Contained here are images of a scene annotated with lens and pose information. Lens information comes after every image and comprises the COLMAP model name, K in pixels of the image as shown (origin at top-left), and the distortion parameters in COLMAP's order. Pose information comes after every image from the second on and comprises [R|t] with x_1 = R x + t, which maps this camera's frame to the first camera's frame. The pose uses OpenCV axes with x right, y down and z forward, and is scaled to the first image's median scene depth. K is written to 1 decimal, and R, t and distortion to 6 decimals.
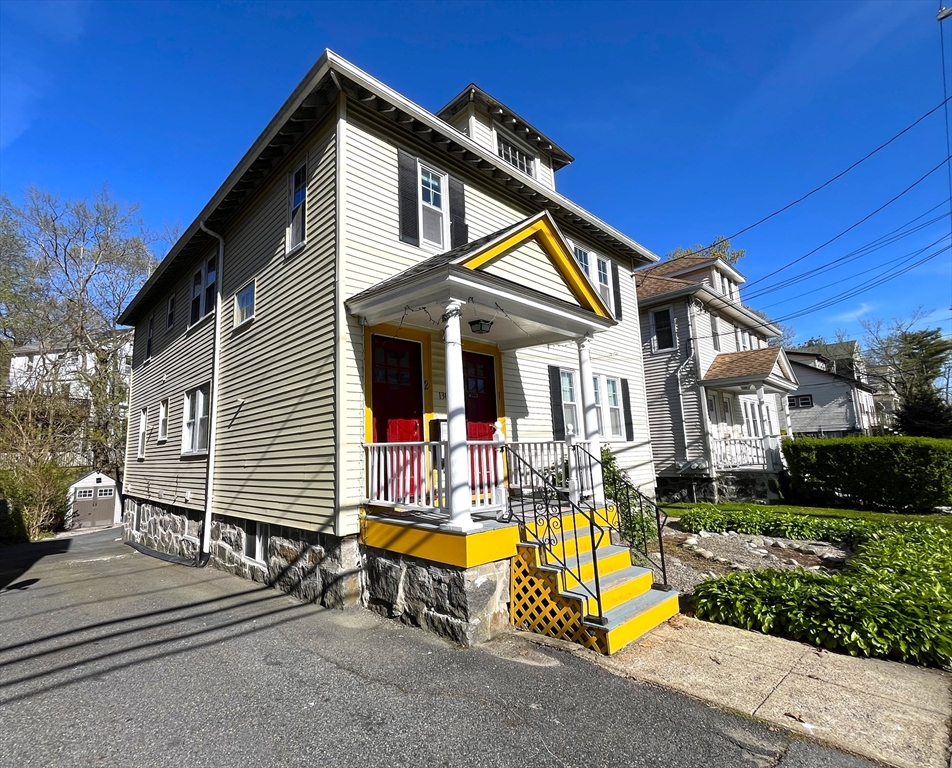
lens RADIAL K [[481.2, 0, 476.0], [0, 481.2, 384.0], [0, 0, 1]] dist [0.001026, -0.000027]
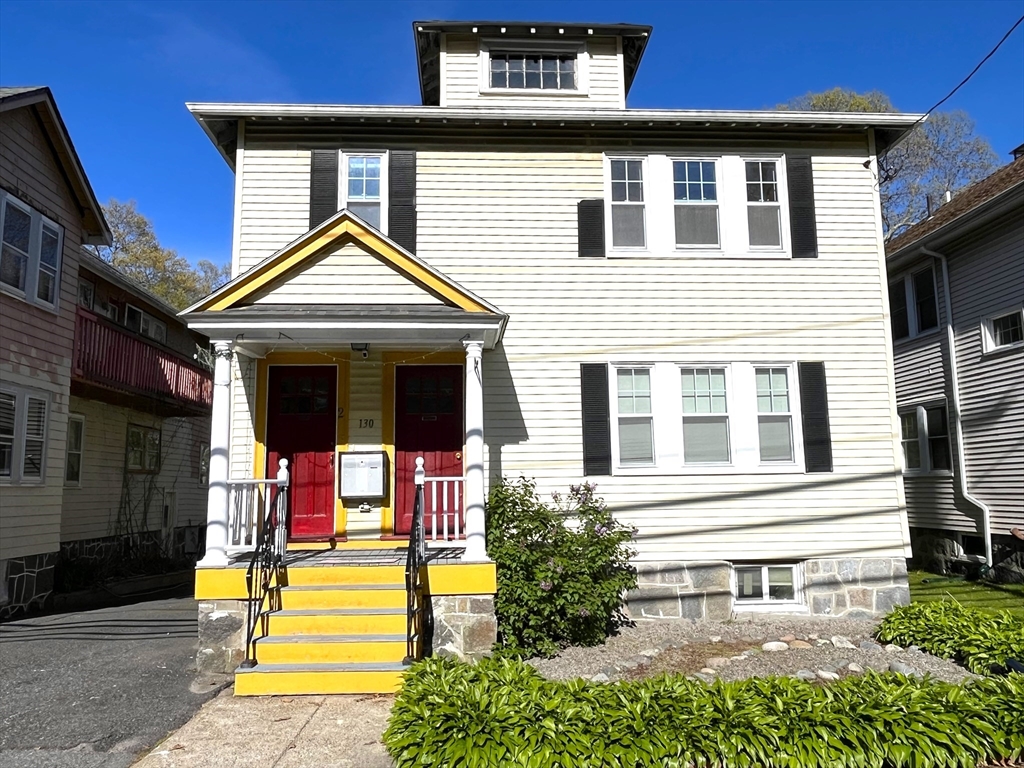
lens RADIAL K [[820.8, 0, 512.0], [0, 820.8, 384.0], [0, 0, 1]] dist [-0.015296, -0.003475]
pose [[0.749732, -0.057384, -0.659248, 0.962935], [0.083172, 0.996504, 0.007847, -0.030979], [0.656493, -0.060714, 0.751884, 0.061768]]
